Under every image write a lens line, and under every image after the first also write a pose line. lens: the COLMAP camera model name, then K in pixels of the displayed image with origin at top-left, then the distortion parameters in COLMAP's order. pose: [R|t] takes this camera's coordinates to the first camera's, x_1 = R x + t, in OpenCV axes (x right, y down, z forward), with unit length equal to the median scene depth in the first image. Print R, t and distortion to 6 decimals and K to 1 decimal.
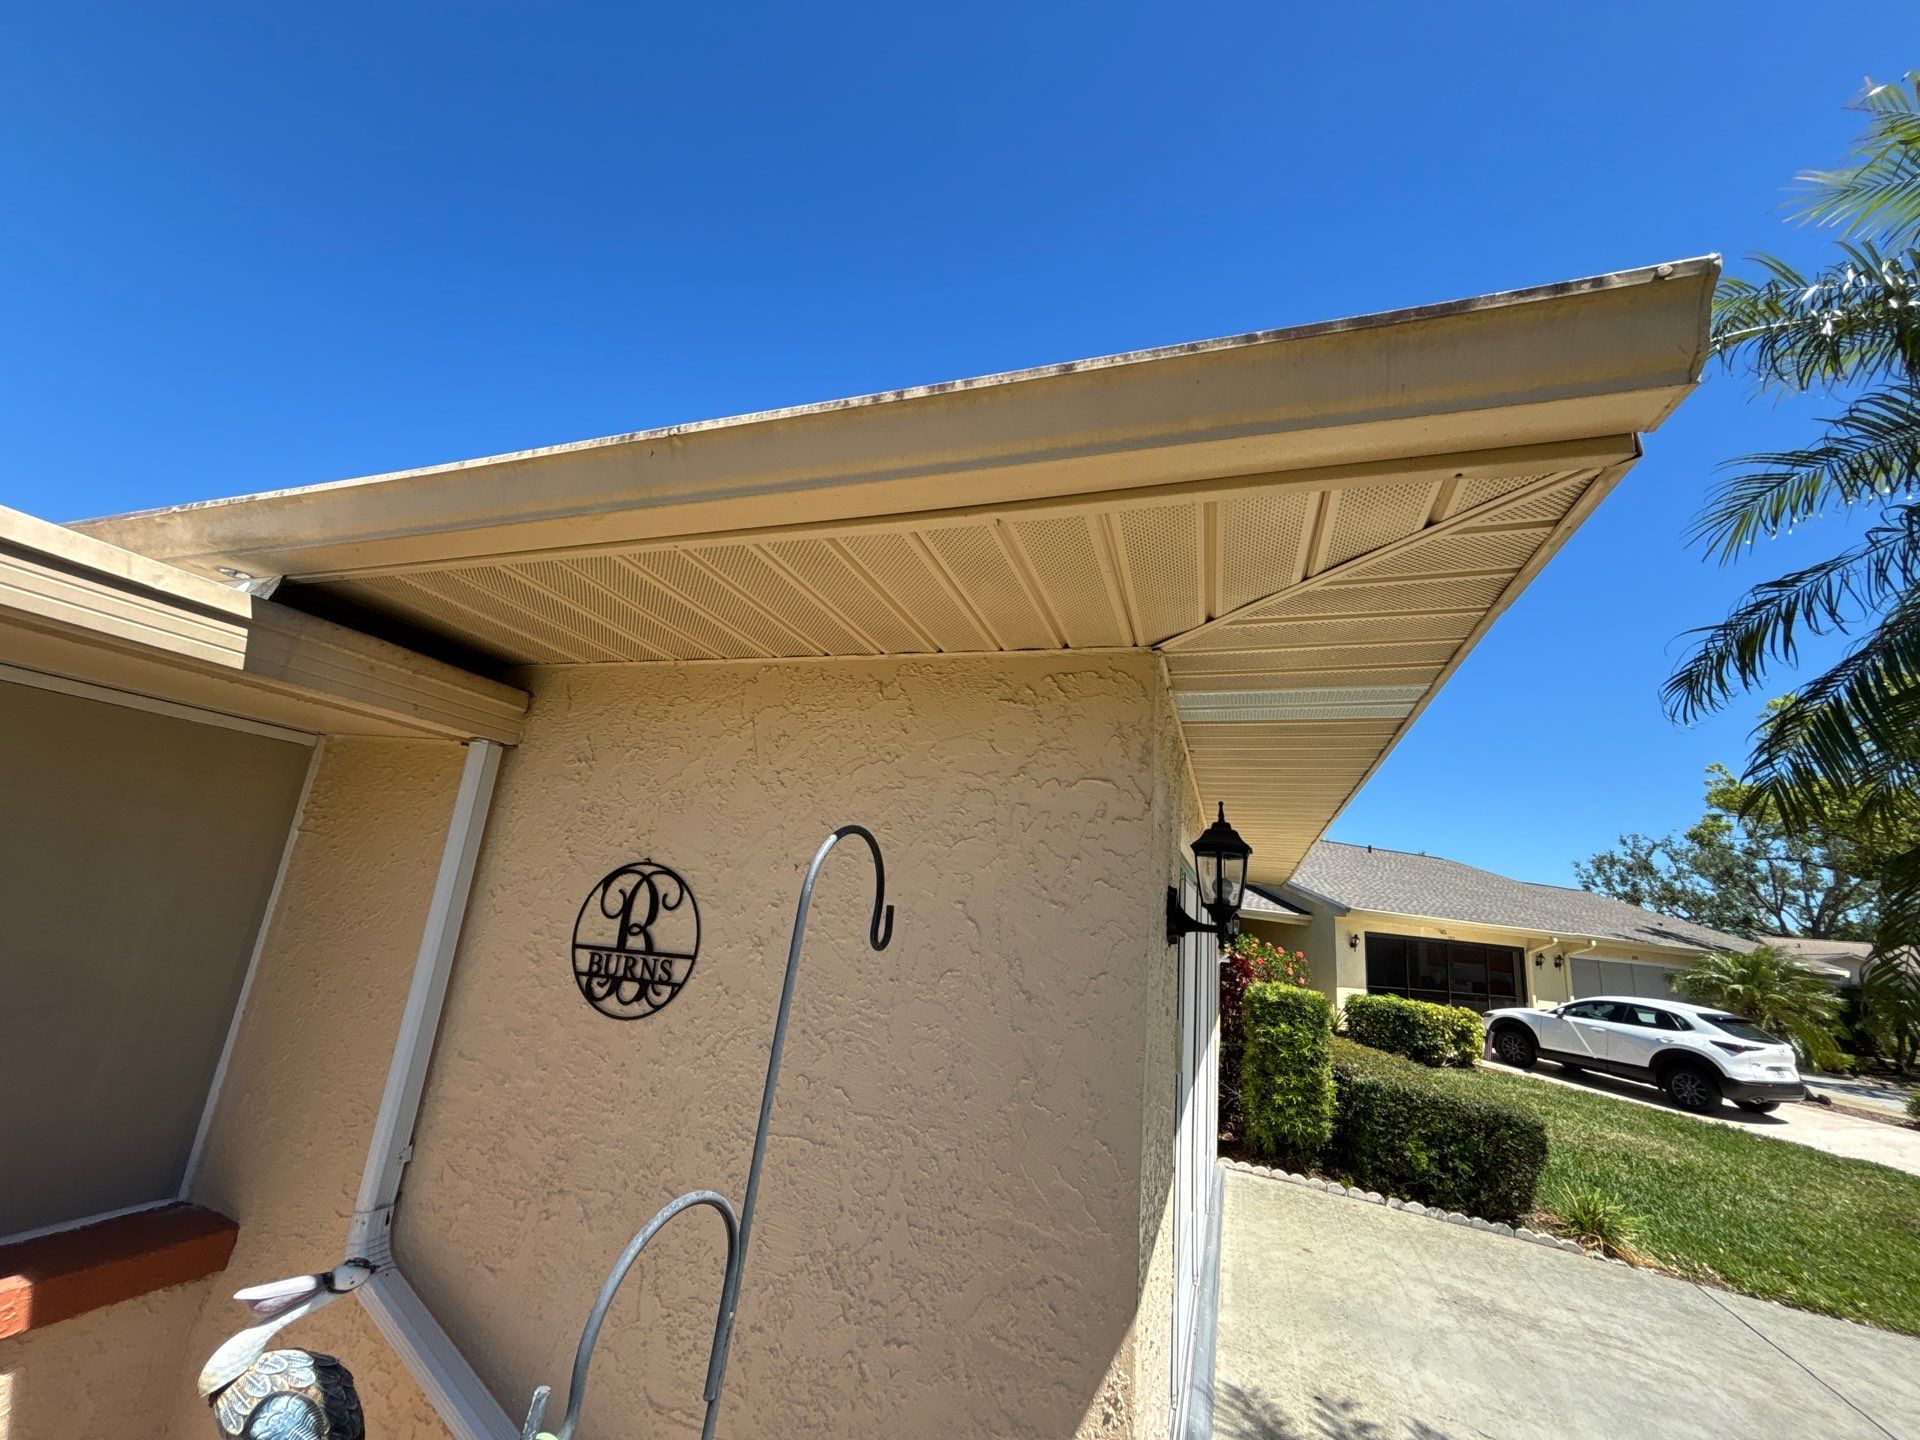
lens RADIAL K [[779.2, 0, 960.0], [0, 779.2, 720.0], [0, 0, 1]] dist [0.005085, 0.000081]
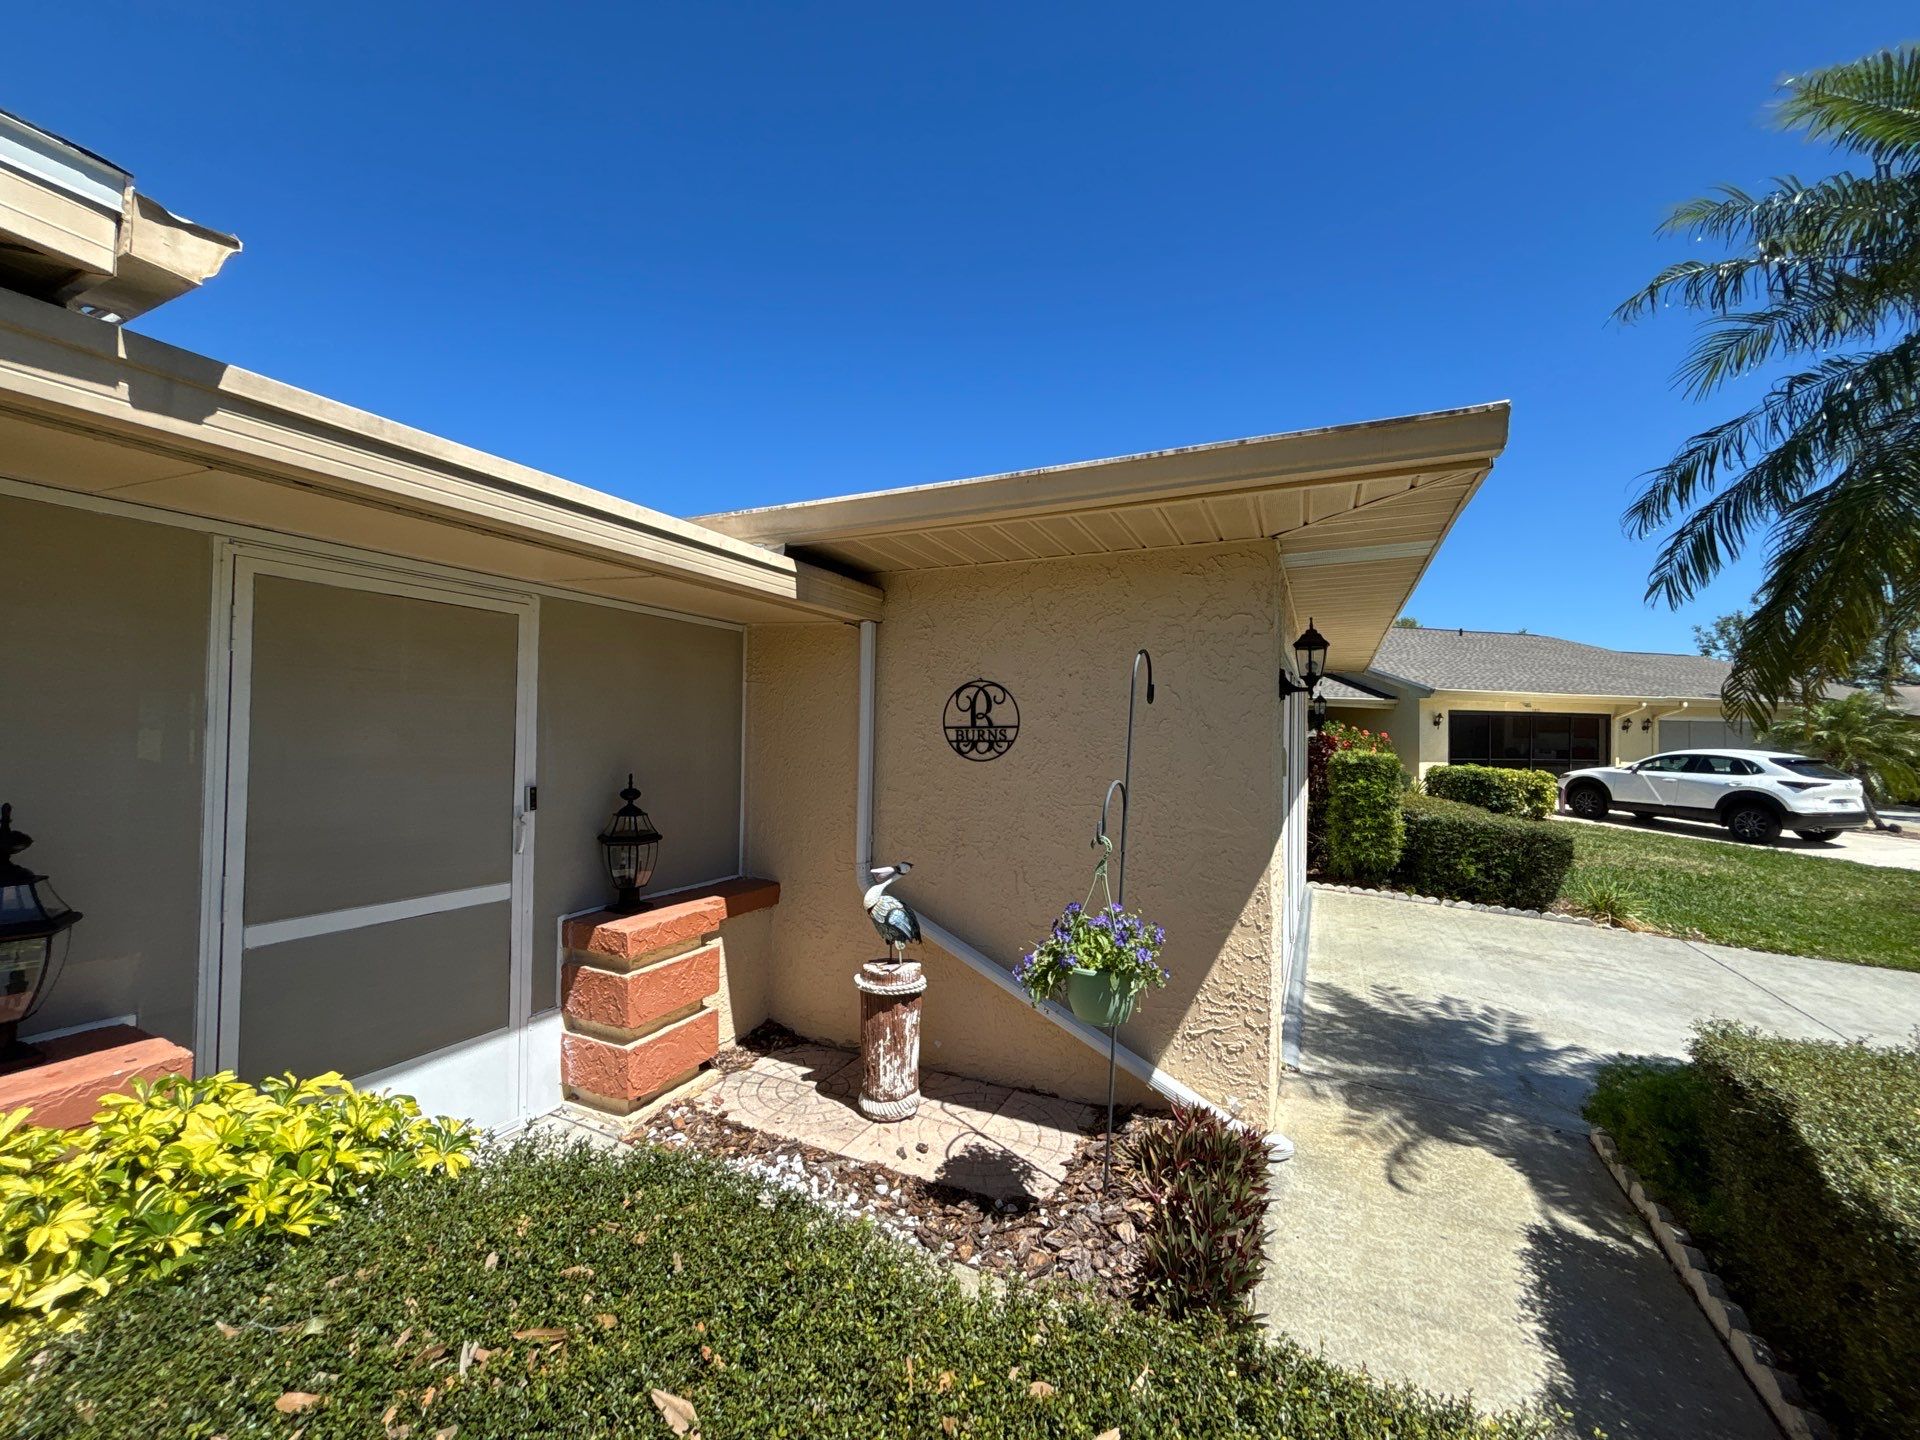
lens RADIAL K [[770.6, 0, 960.0], [0, 770.6, 720.0], [0, 0, 1]] dist [-0.001715, 0.000363]
pose [[0.990920, -0.076969, -0.110242, -0.083441], [0.099764, 0.970592, 0.219086, -0.039876], [0.090137, -0.228095, 0.969458, -0.244359]]
